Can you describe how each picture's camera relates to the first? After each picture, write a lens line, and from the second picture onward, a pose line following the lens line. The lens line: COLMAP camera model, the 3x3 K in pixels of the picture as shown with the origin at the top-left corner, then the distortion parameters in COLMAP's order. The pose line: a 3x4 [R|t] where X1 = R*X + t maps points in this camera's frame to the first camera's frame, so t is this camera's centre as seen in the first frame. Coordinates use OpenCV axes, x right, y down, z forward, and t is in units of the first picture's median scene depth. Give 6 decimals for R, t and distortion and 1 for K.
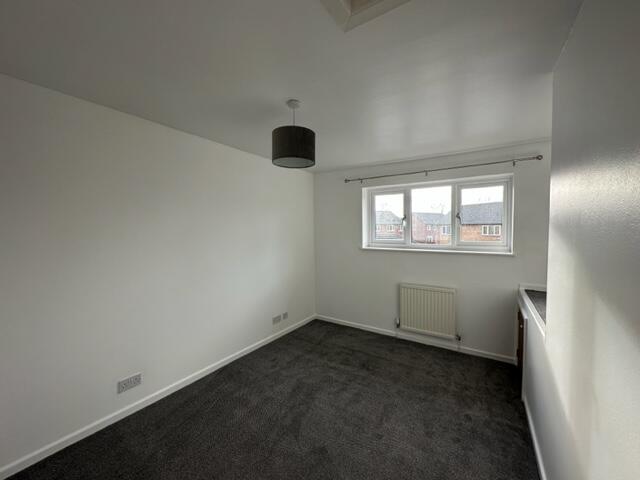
lens RADIAL K [[253.9, 0, 320.1], [0, 253.9, 239.0], [0, 0, 1]] dist [-0.000868, -0.000022]
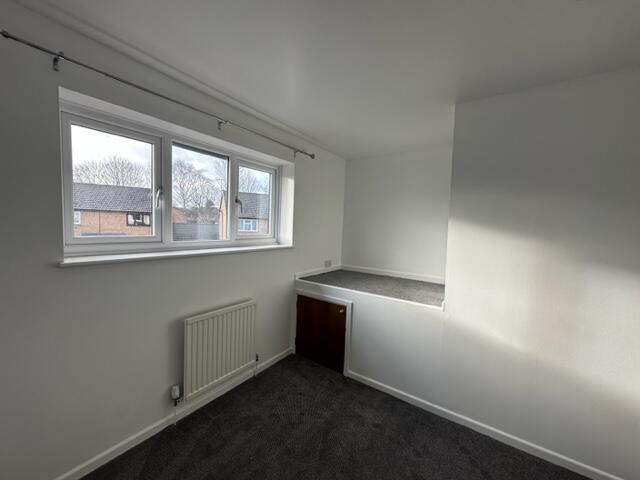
lens RADIAL K [[253.9, 0, 320.1], [0, 253.9, 239.0], [0, 0, 1]] dist [-0.000868, -0.000022]
pose [[0.034832, -0.052478, 0.998014, -0.198656], [-0.006347, 0.998589, 0.052730, -0.019337], [-0.999373, -0.008171, 0.034449, 0.731075]]
